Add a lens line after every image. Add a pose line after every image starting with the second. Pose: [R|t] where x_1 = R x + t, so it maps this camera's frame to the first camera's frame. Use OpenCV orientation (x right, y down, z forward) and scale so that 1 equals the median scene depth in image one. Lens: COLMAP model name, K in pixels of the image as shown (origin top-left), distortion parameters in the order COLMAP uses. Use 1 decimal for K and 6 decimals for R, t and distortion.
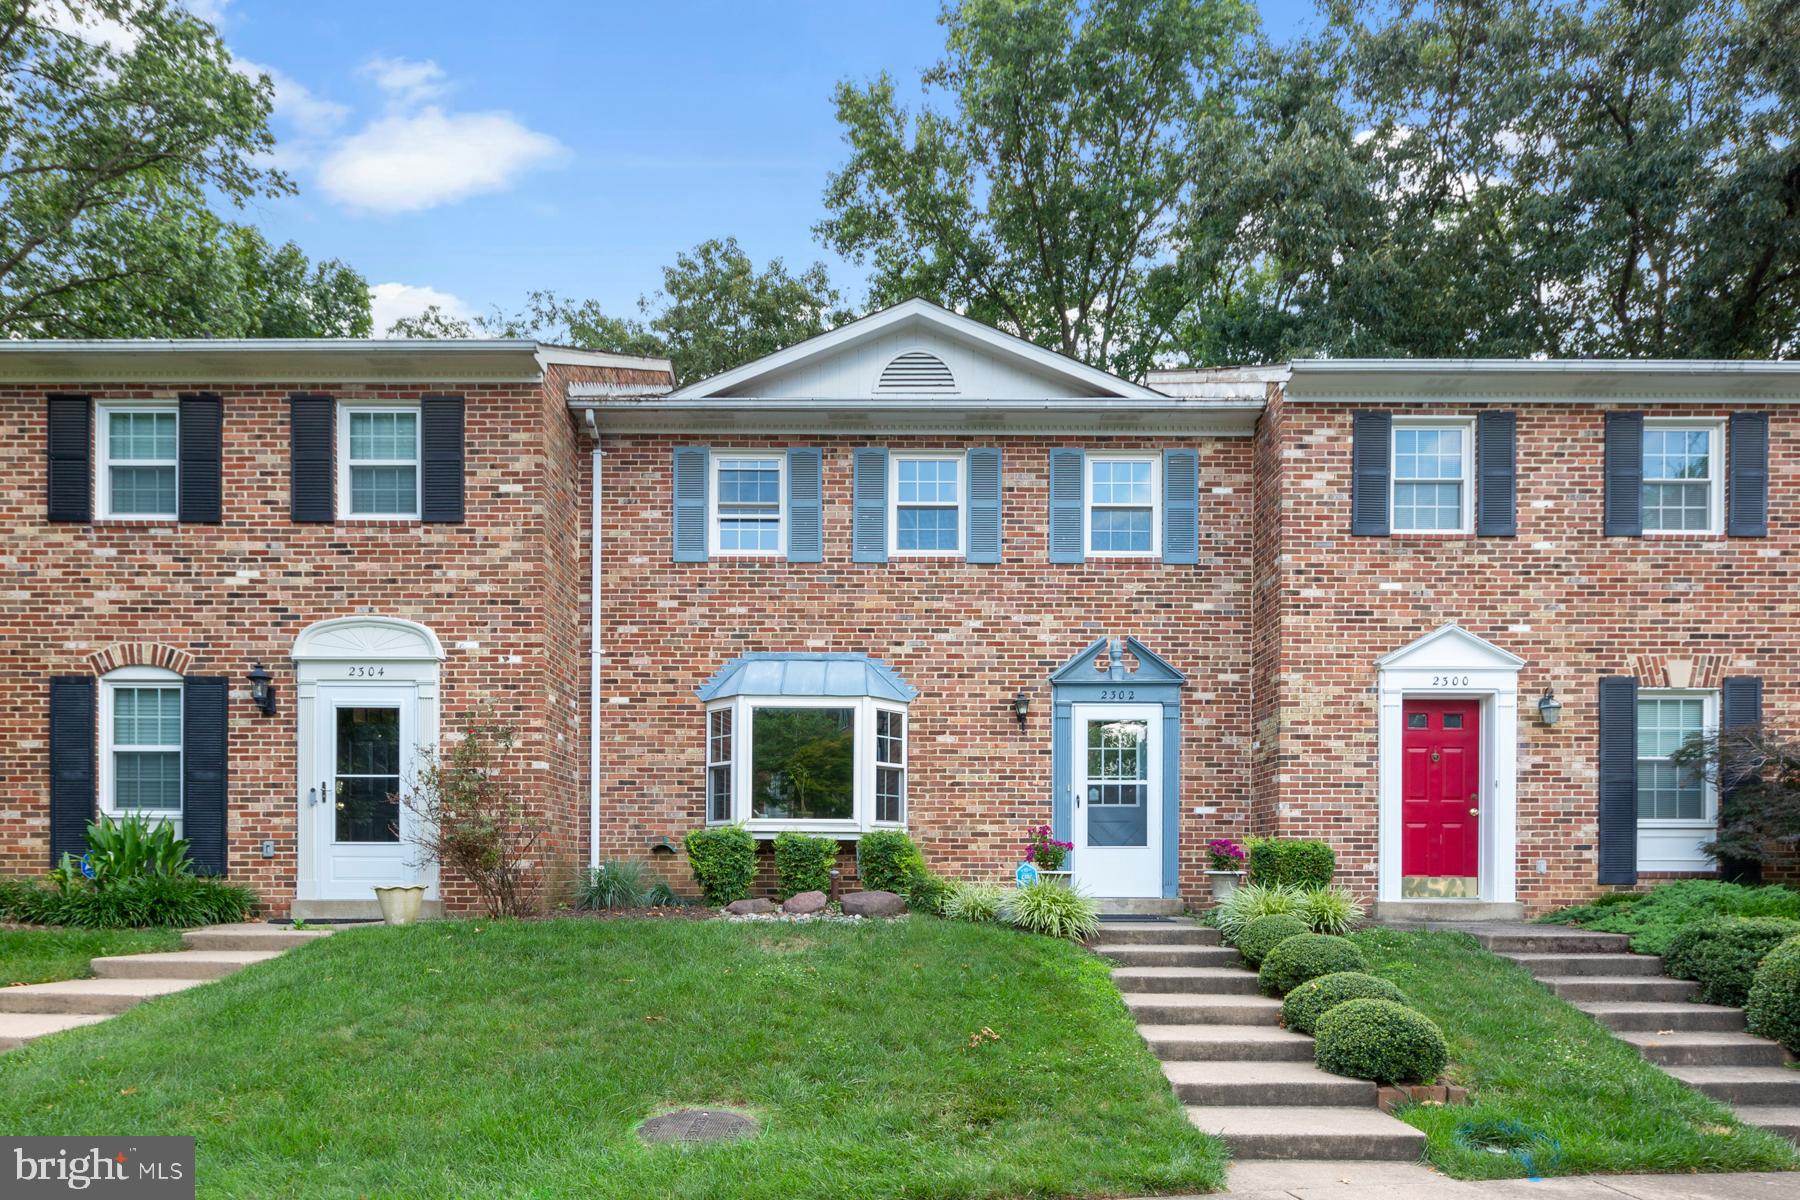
lens RADIAL K [[817.2, 0, 856.4], [0, 817.2, 609.3], [0, 0, 1]] dist [0.003399, -0.000562]
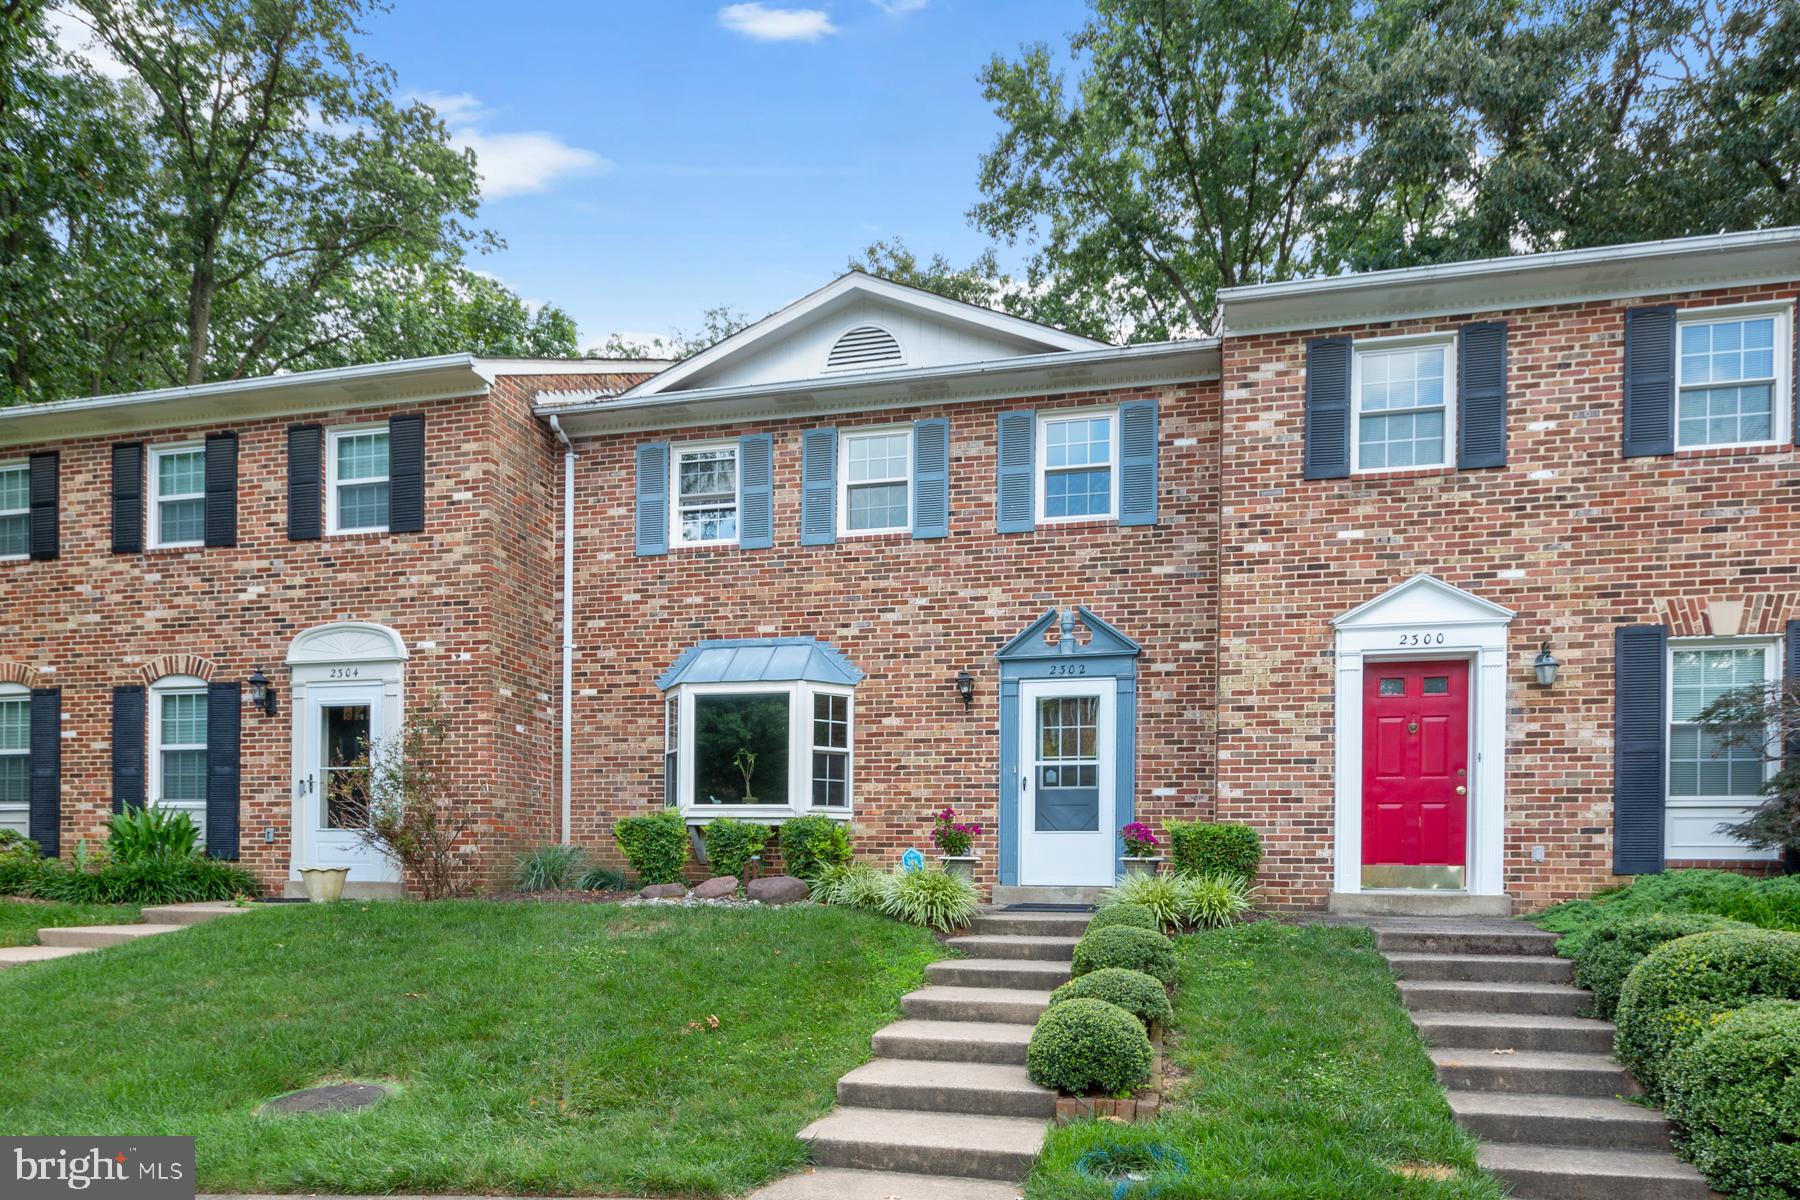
lens RADIAL K [[817.2, 0, 899.4], [0, 817.2, 601.2], [0, 0, 1]] dist [0.003399, -0.000562]
pose [[0.983798, -0.050563, -0.172002, 0.313315], [0.051137, 0.998691, -0.001093, 0.019033], [0.171832, -0.007720, 0.985096, 0.049576]]
